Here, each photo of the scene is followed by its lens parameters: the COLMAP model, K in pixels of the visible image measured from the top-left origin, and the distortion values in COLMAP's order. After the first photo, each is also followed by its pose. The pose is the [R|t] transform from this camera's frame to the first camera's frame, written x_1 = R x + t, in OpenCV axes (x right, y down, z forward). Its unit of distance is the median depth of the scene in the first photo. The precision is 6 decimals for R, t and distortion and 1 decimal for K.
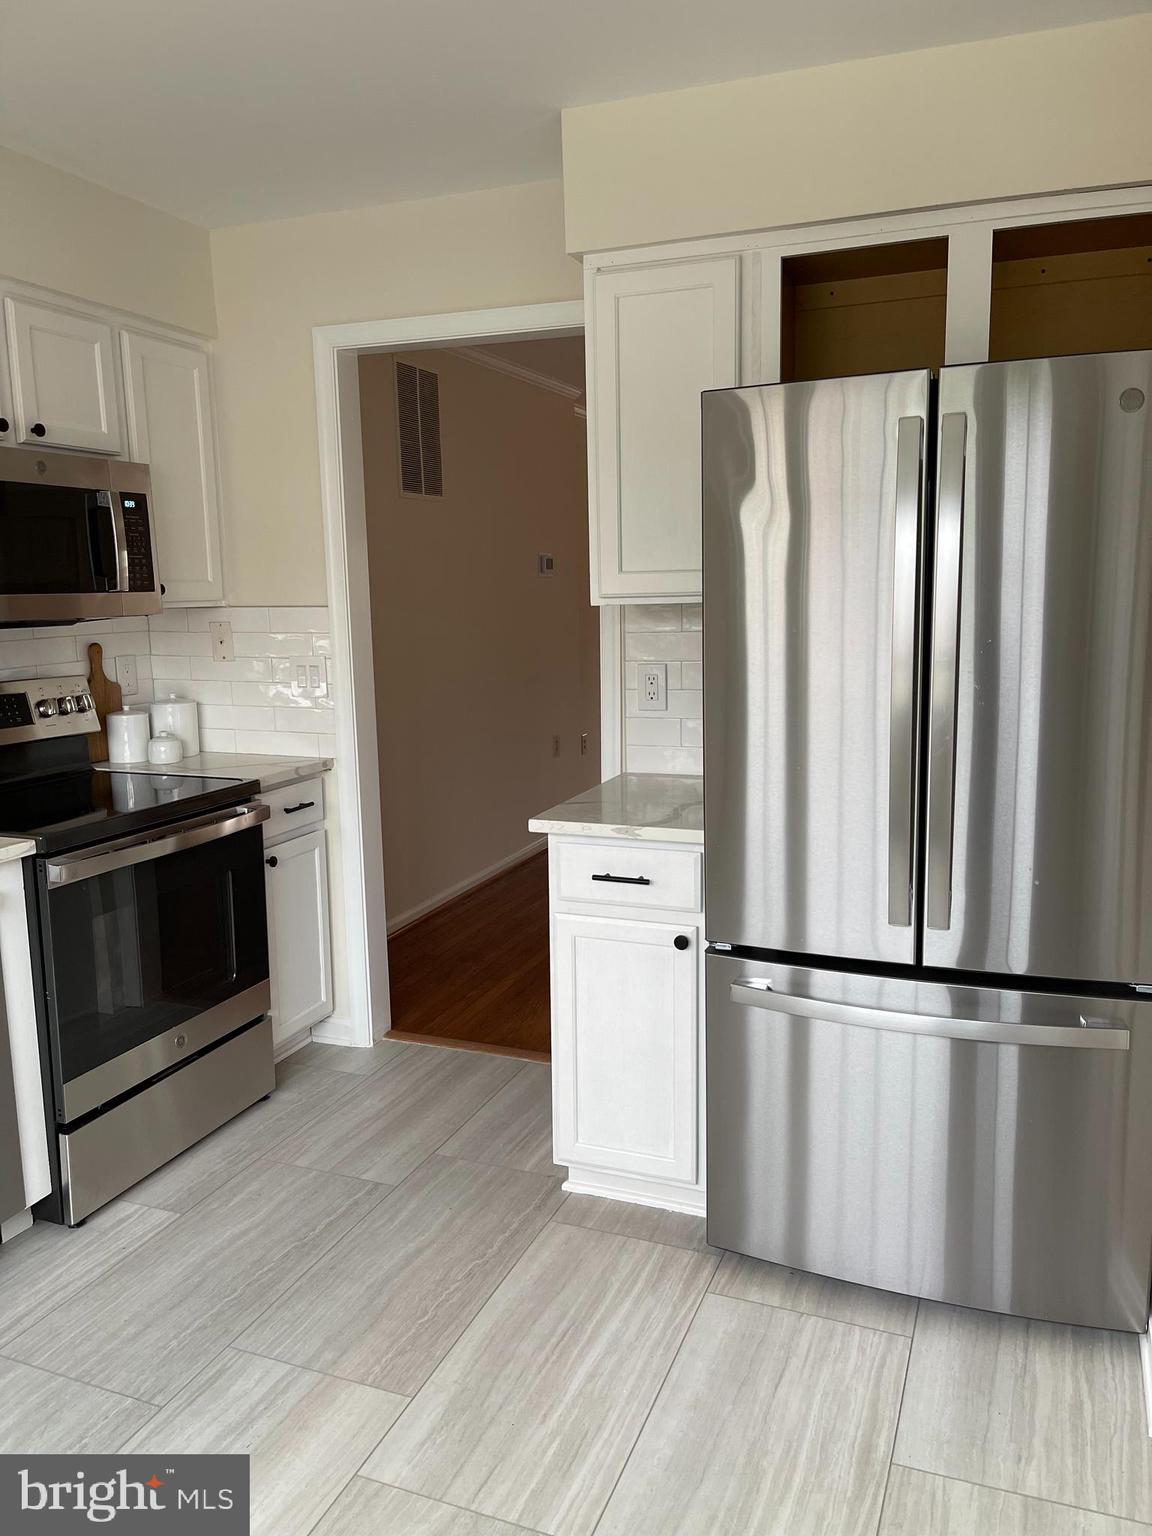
lens RADIAL K [[1152.5, 0, 565.5], [0, 1152.5, 775.8], [0, 0, 1]] dist [0.051906, -0.068303]
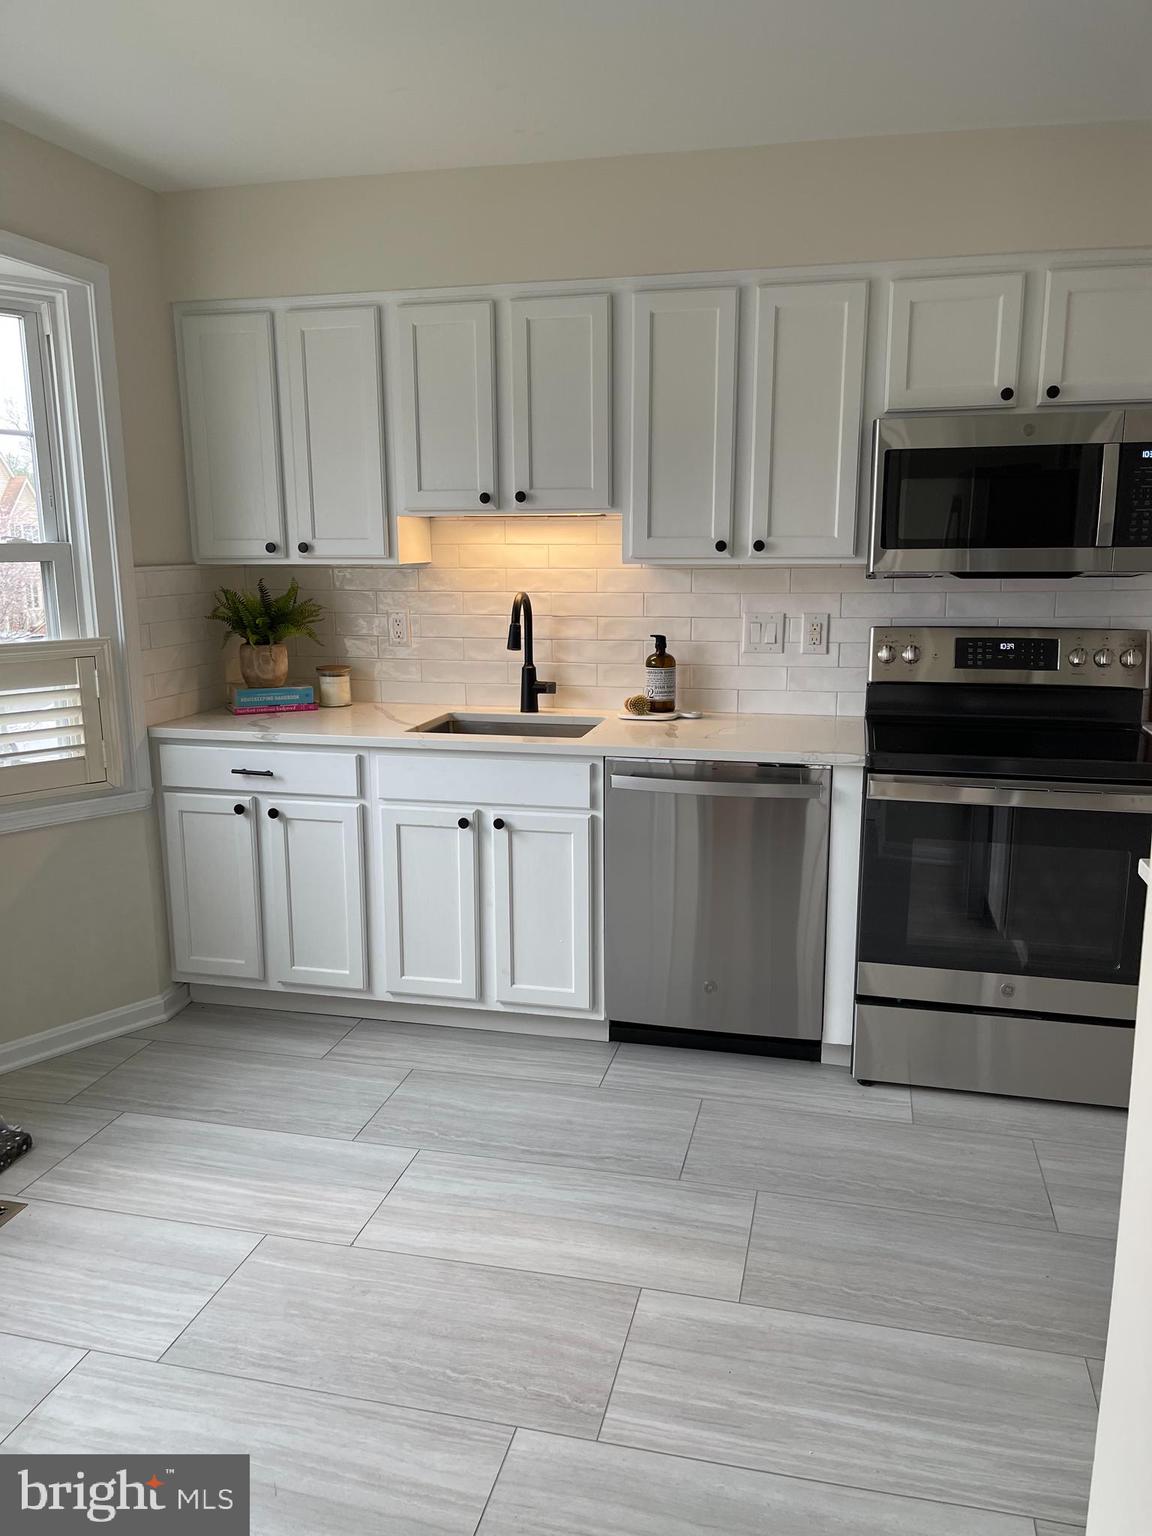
lens RADIAL K [[1152.5, 0, 569.9], [0, 1152.5, 769.7], [0, 0, 1]] dist [0.051906, -0.068303]
pose [[0.140980, 0.210301, -0.967418, 0.598460], [-0.160378, 0.969122, 0.187300, -0.095311], [0.976936, 0.128747, 0.170354, 0.450093]]
